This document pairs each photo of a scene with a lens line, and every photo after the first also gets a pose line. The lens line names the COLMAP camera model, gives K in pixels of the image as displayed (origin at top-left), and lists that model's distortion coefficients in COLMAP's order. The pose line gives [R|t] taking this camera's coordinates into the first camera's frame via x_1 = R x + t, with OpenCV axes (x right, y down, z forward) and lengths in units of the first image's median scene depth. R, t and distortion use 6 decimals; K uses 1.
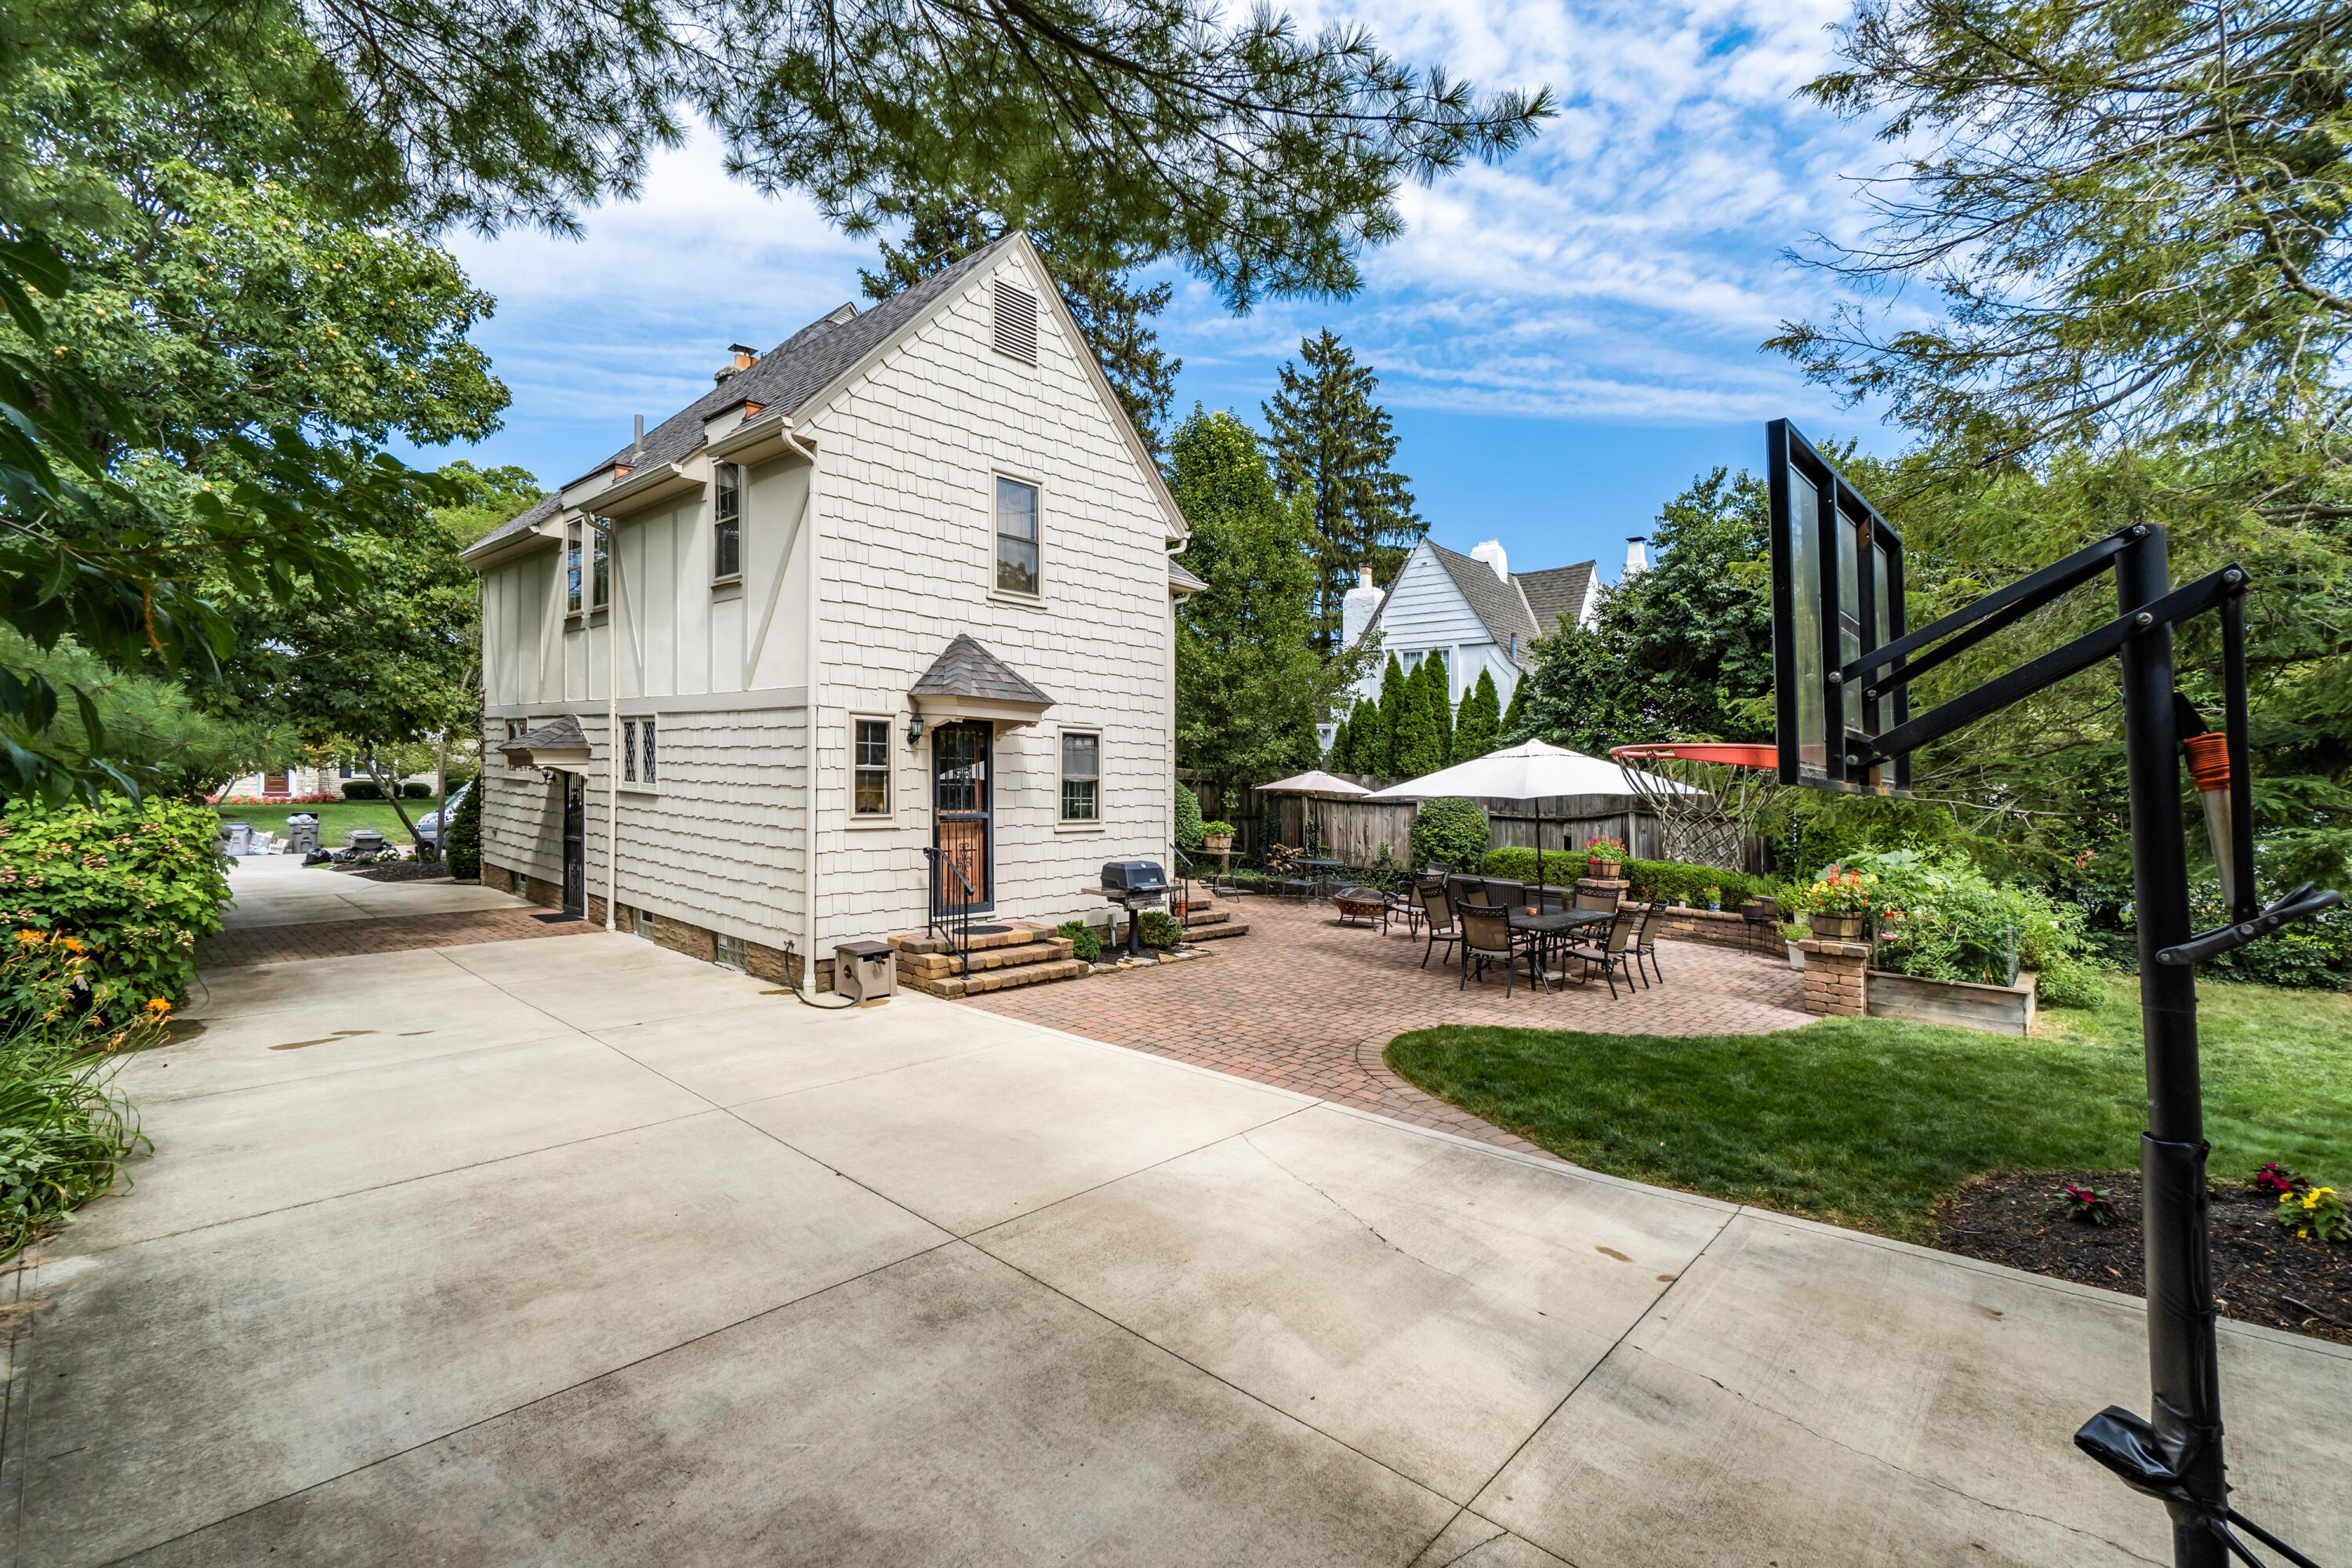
lens RADIAL K [[1020.9, 0, 1111.9], [0, 1020.9, 819.9], [0, 0, 1]] dist [-0.003955, 0.001103]
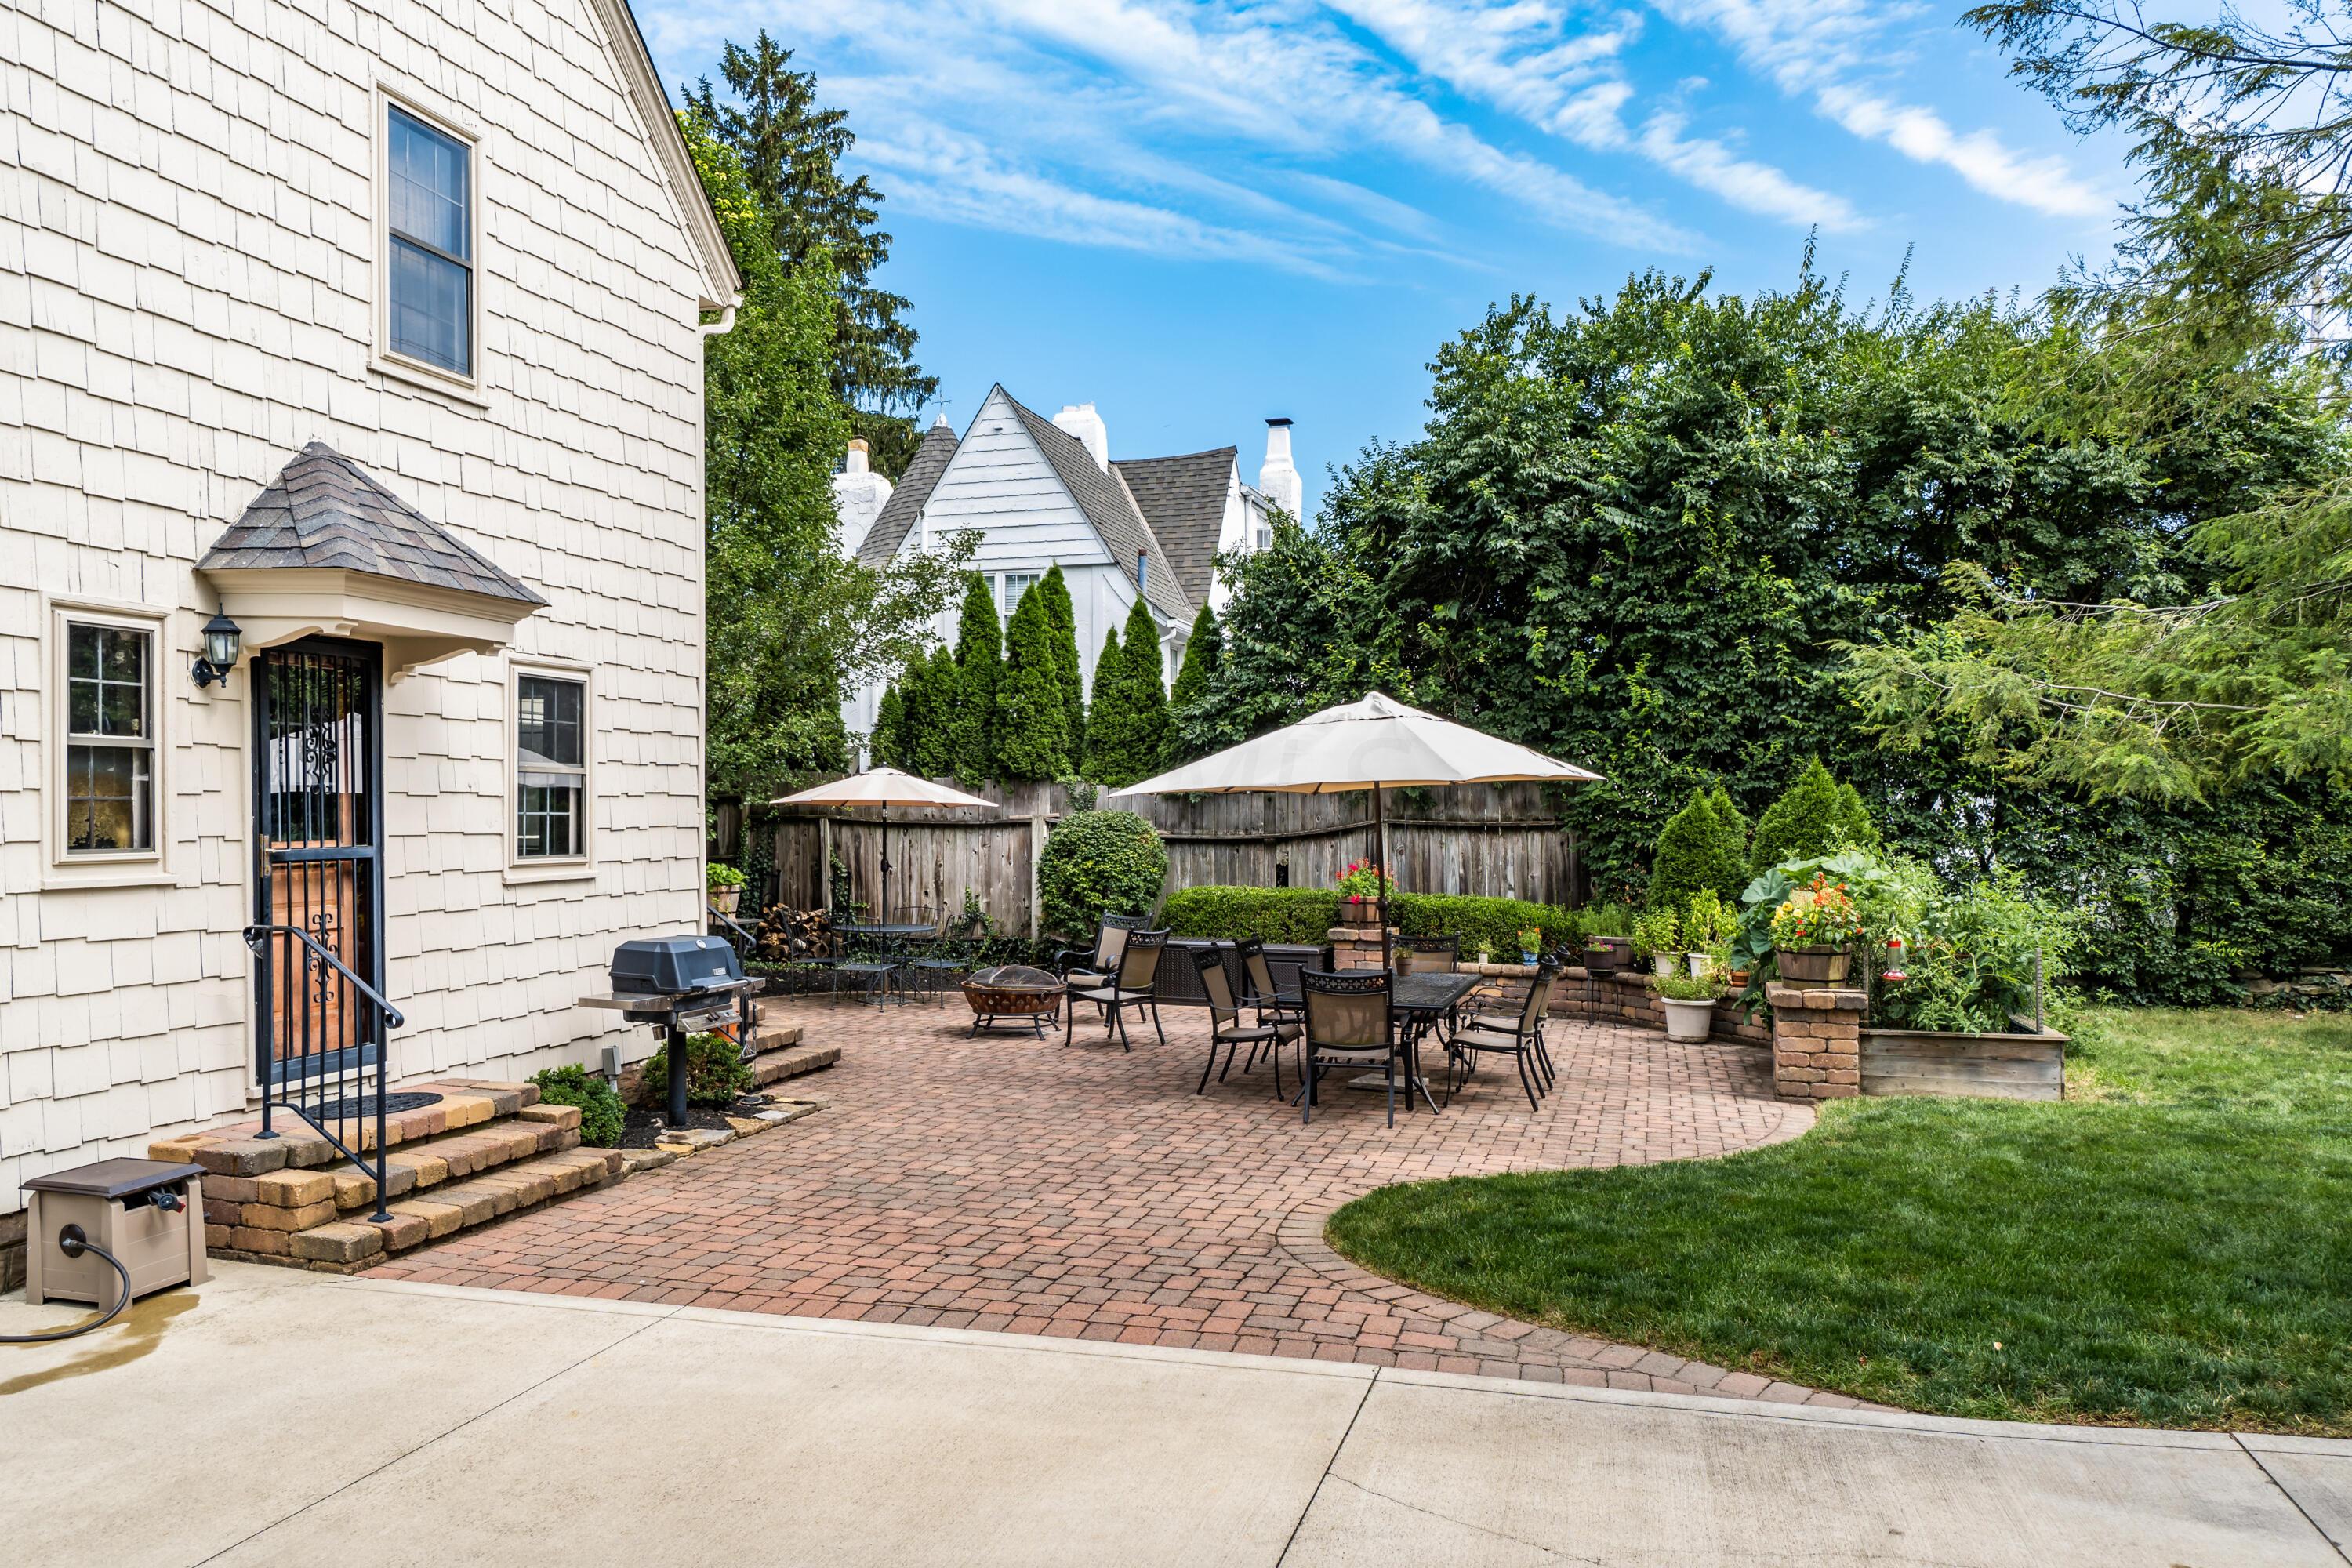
lens RADIAL K [[1662.0, 0, 1127.5], [0, 1662.0, 833.7], [0, 0, 1]] dist [0.002816, -0.006824]
pose [[0.892906, -0.029565, 0.449271, -0.152428], [0.040761, 0.999052, -0.015267, 0.012768], [-0.448393, 0.031945, 0.893265, 0.188905]]
